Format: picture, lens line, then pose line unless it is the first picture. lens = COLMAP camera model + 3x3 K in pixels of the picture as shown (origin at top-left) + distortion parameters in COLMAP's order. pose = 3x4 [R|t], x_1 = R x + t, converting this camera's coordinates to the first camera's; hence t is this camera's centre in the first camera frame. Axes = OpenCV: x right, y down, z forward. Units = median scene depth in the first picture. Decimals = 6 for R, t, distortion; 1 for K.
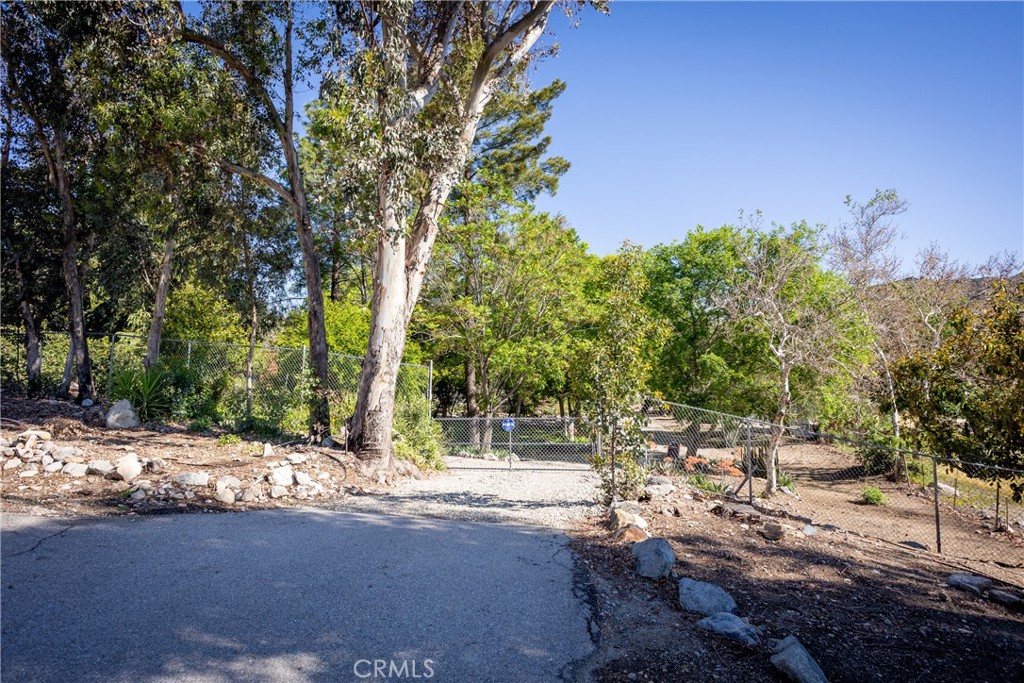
lens RADIAL K [[619.4, 0, 512.0], [0, 619.4, 341.5], [0, 0, 1]] dist [-0.003395, -0.000483]
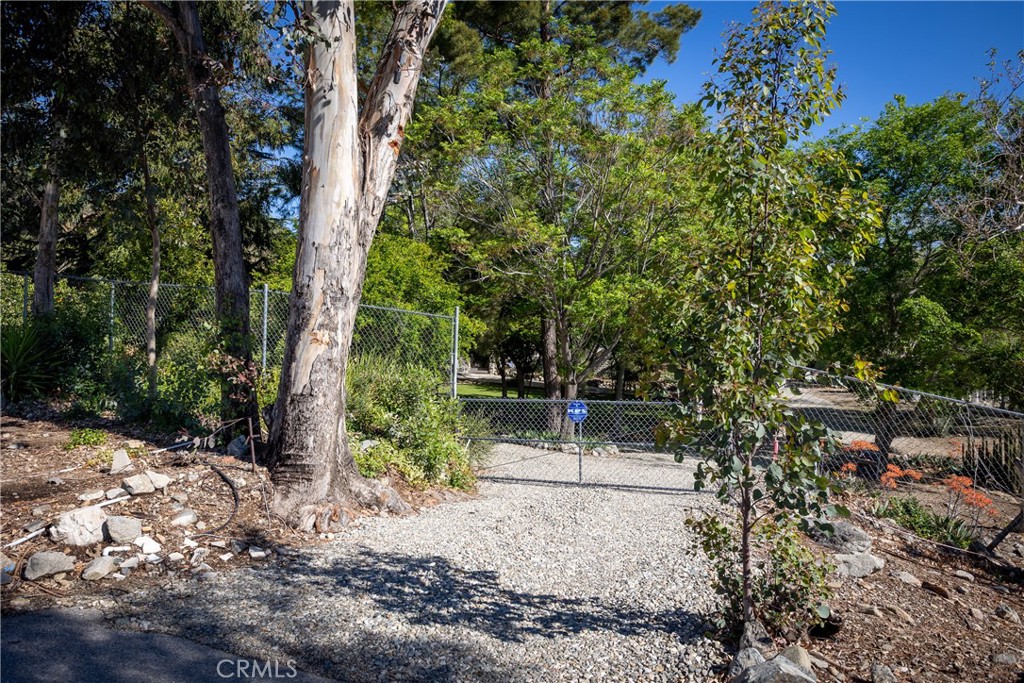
lens RADIAL K [[748.5, 0, 511.3], [0, 748.5, 356.7], [0, 0, 1]] dist [0.024408, -0.002645]
pose [[0.987368, 0.007309, -0.158277, 0.045280], [0.006832, 0.996043, 0.088614, 0.013826], [0.158298, -0.088576, 0.983410, 0.256287]]
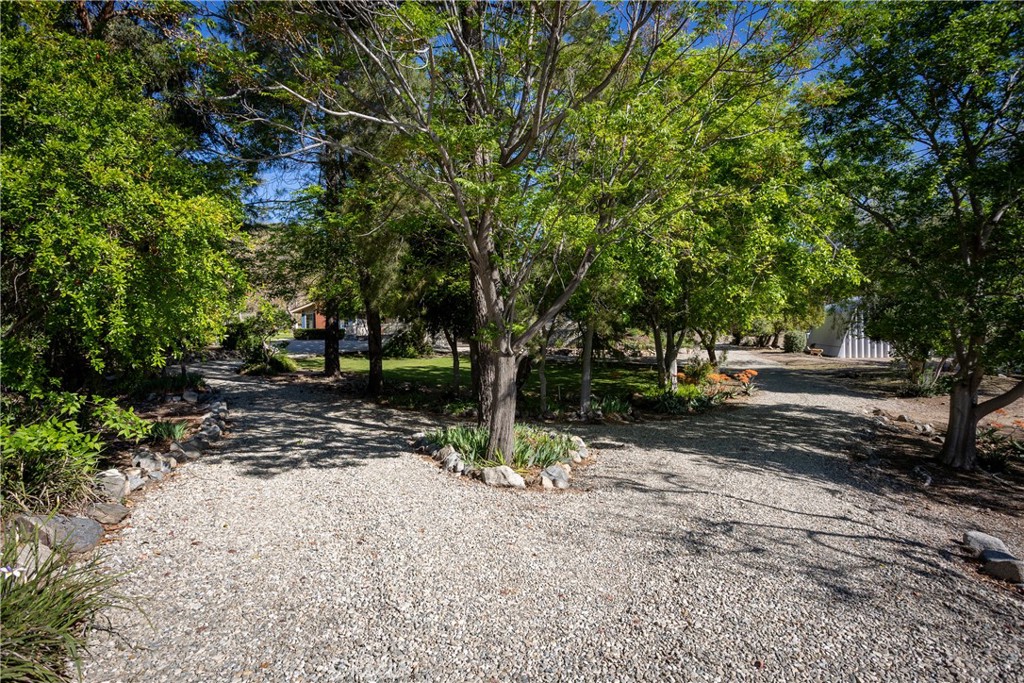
lens RADIAL K [[513.9, 0, 512.0], [0, 513.9, 341.5], [0, 0, 1]] dist [-0.000536, 0.000398]
pose [[0.987624, -0.024377, -0.154934, 0.030915], [0.040147, 0.994229, 0.099484, 0.116519], [0.151615, -0.104473, 0.982903, 1.080762]]
